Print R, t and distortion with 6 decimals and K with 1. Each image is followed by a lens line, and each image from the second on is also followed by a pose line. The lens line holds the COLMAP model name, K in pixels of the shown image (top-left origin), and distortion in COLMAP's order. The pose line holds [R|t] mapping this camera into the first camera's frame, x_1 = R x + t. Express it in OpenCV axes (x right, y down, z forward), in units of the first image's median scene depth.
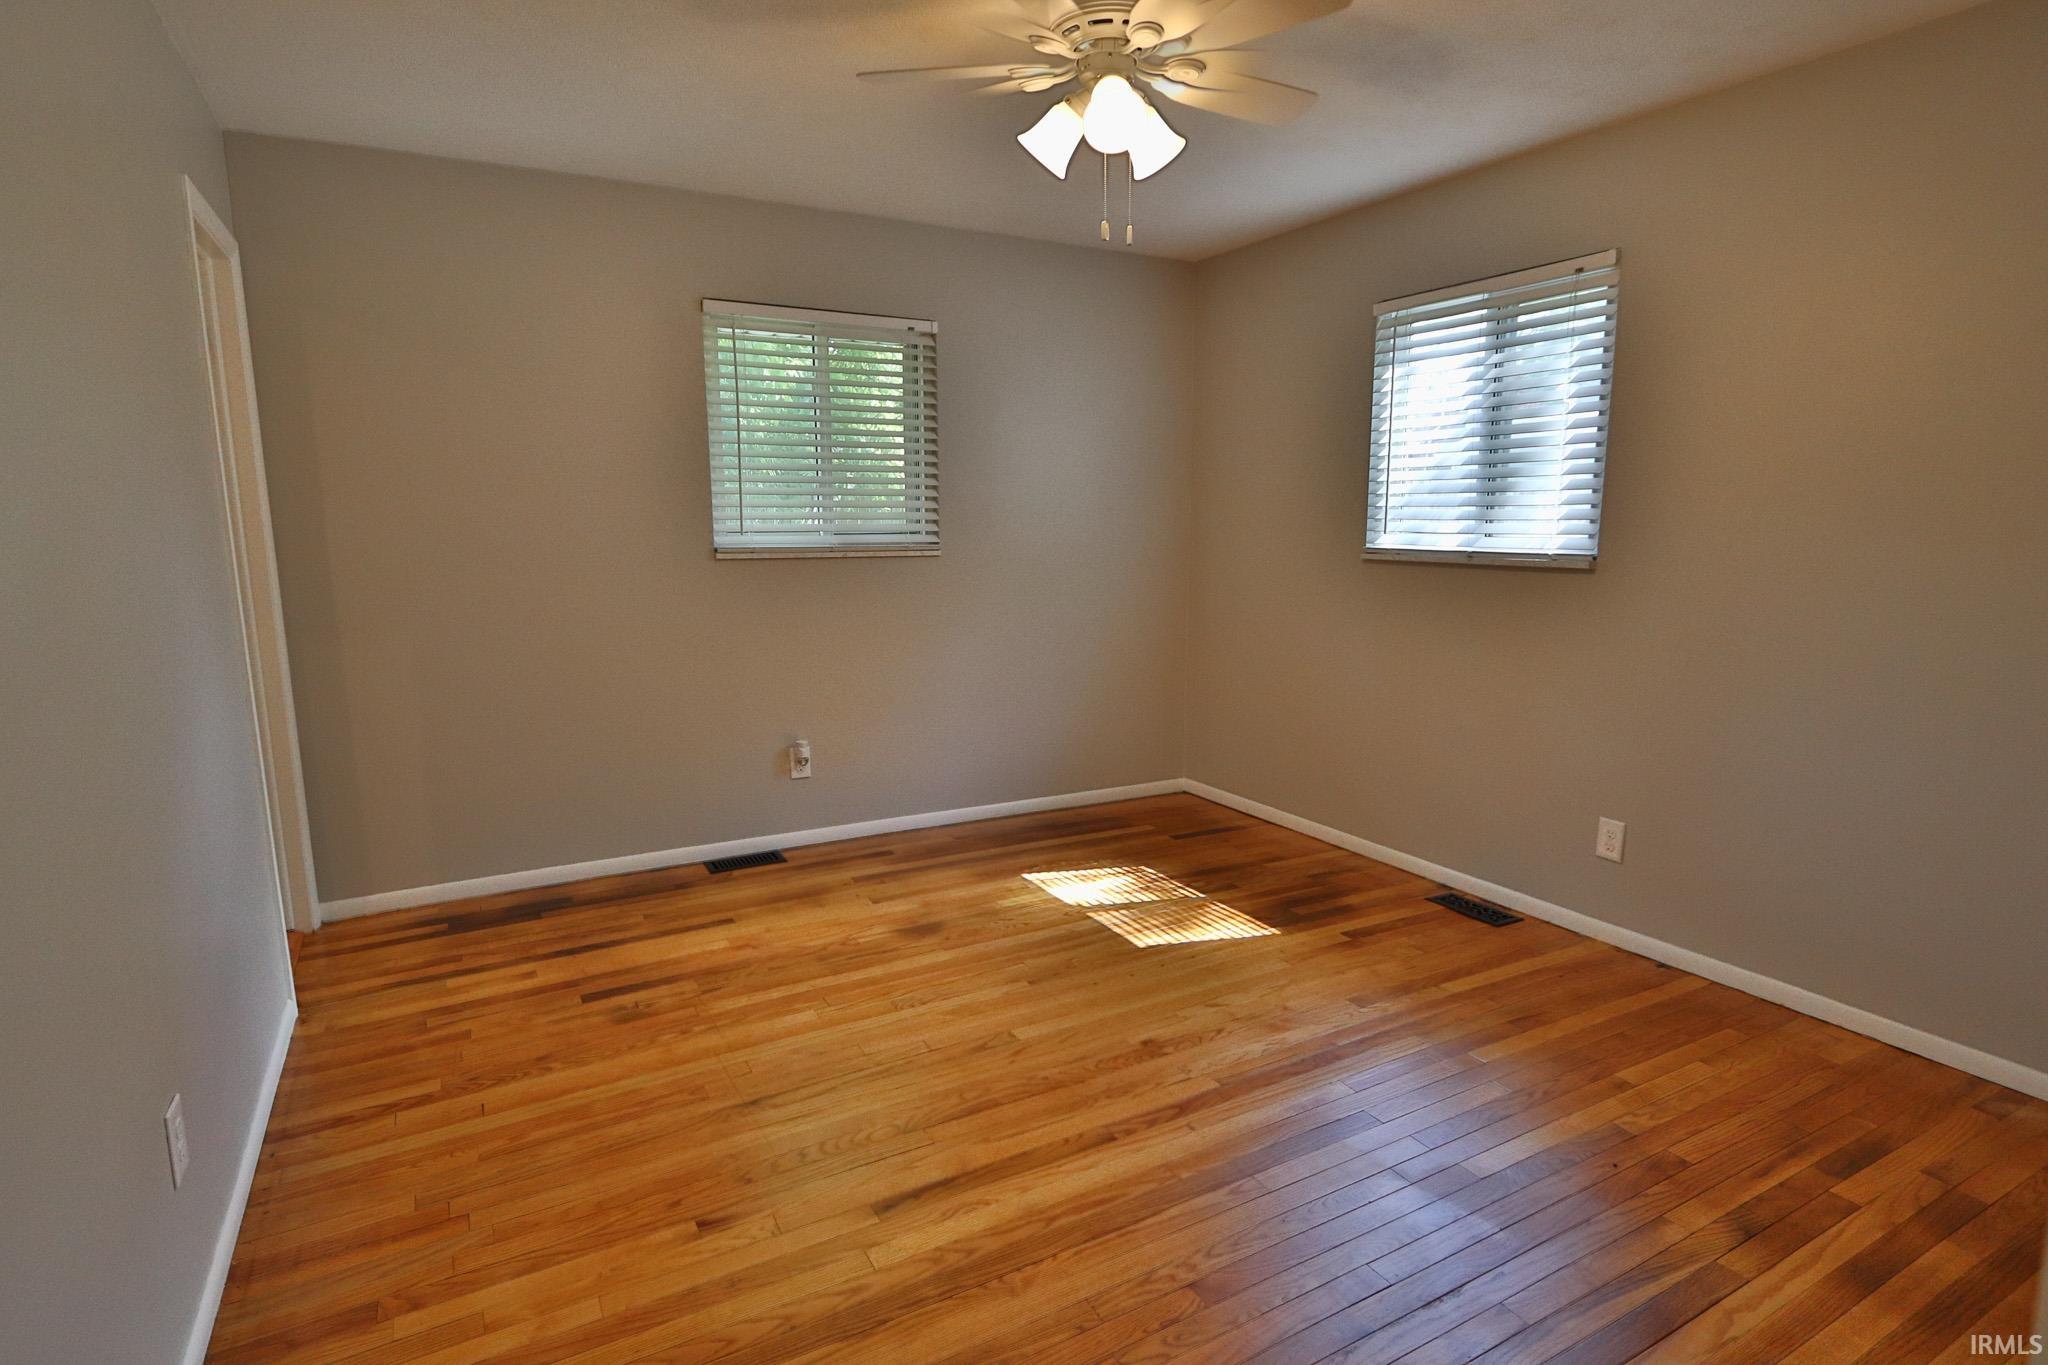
lens RADIAL K [[1111.1, 0, 1025.7], [0, 1111.1, 708.5], [0, 0, 1]] dist [-0.014193, 0.000188]
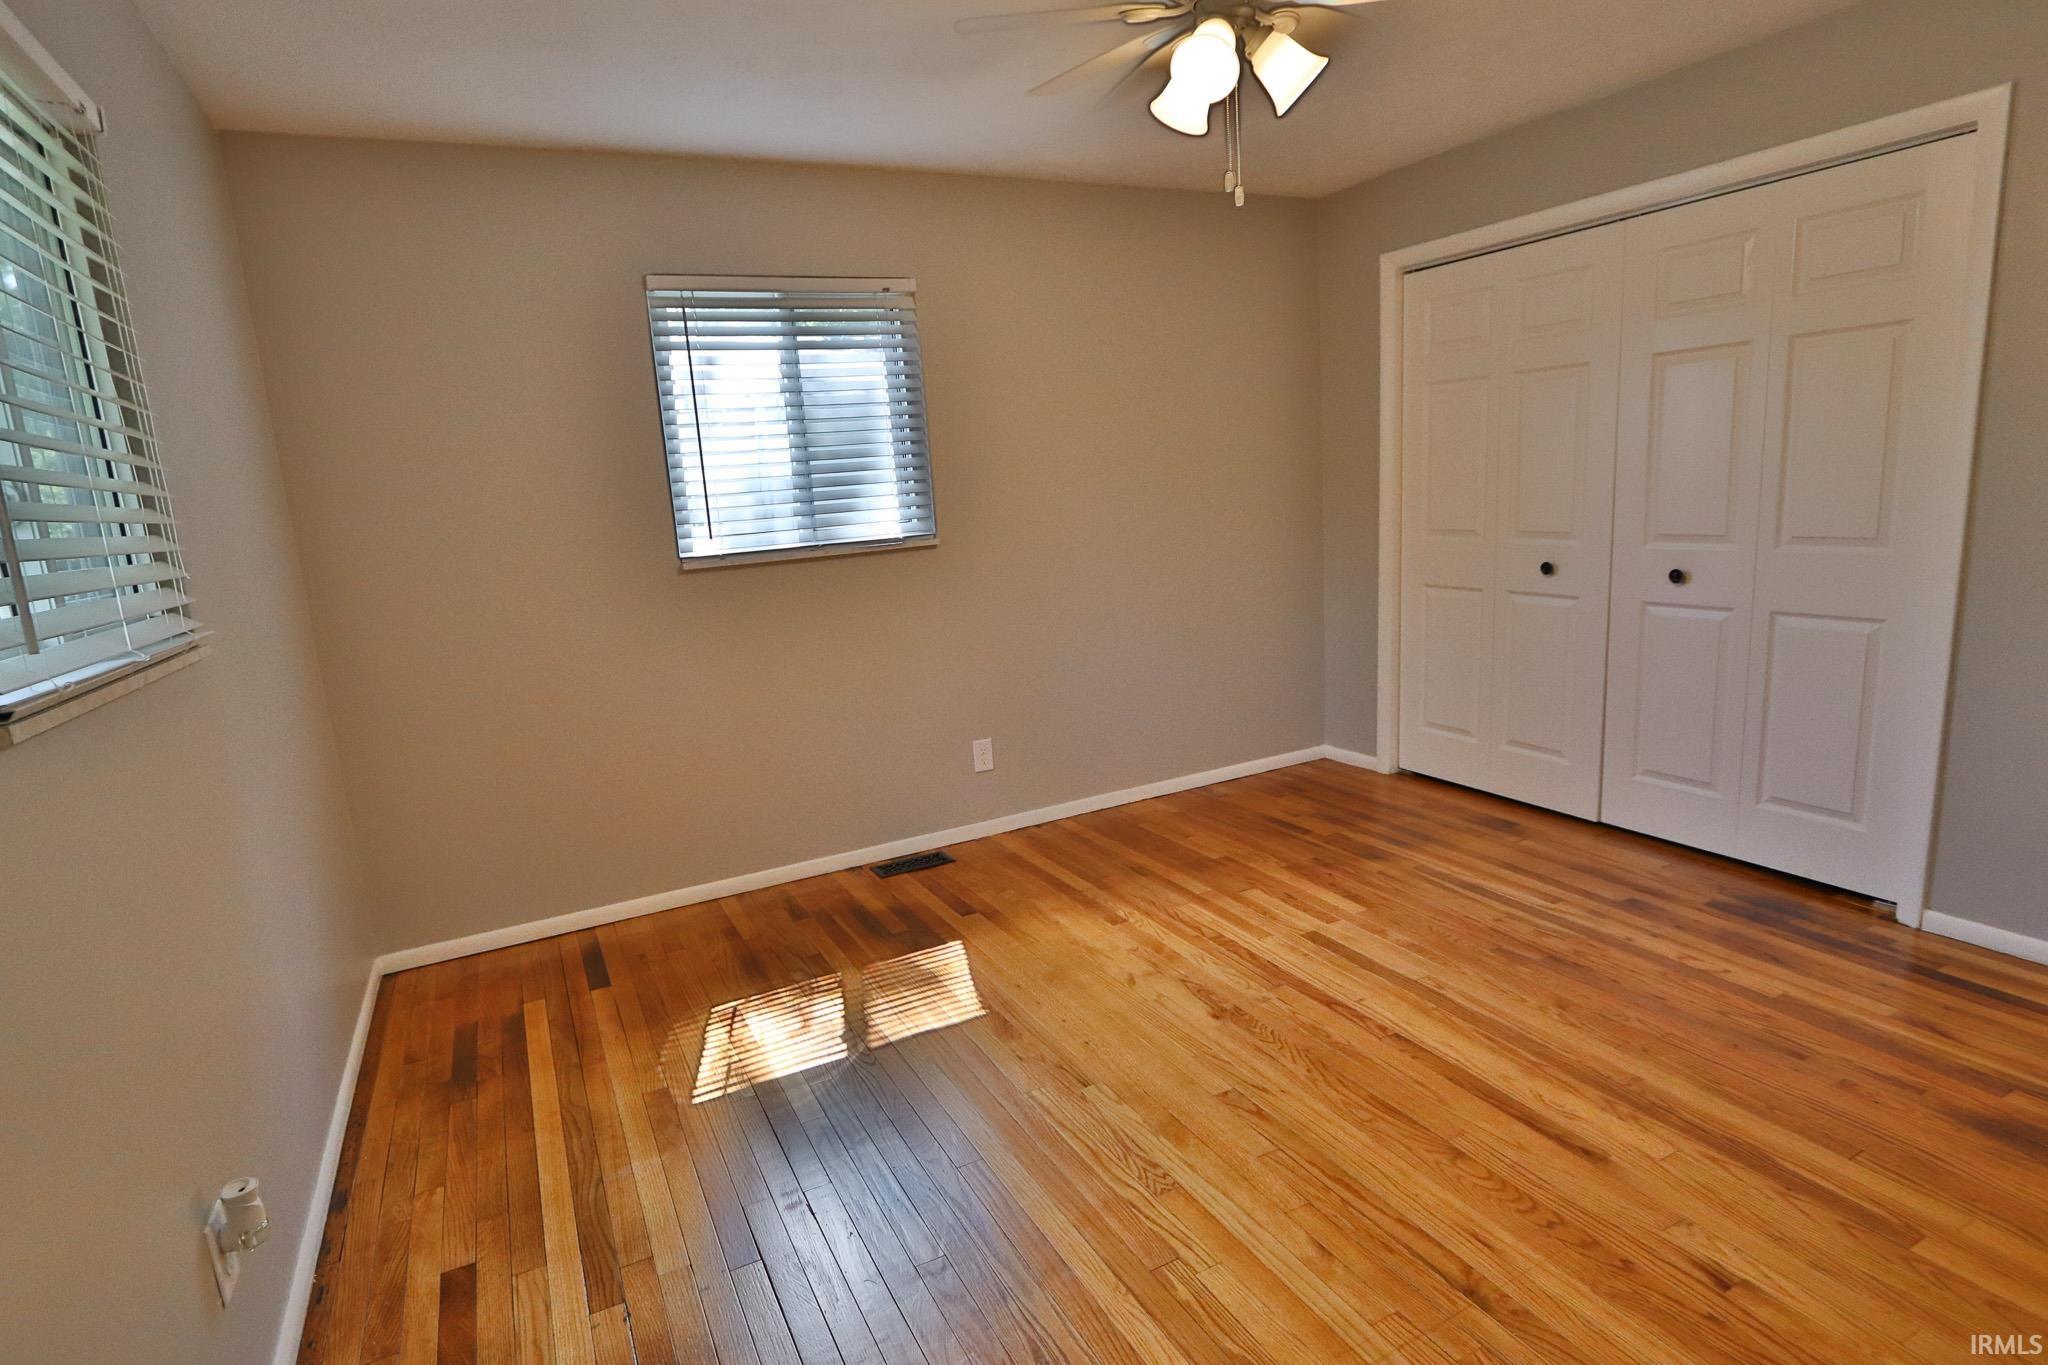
lens RADIAL K [[1055.5, 0, 1024.0], [0, 1055.5, 682.5], [0, 0, 1]] dist [0.019867, -0.031013]
pose [[0.001343, -0.176576, 0.984286, -0.638246], [0.235573, 0.956642, 0.171295, -0.155686], [-0.971856, 0.231641, 0.042881, 0.872725]]
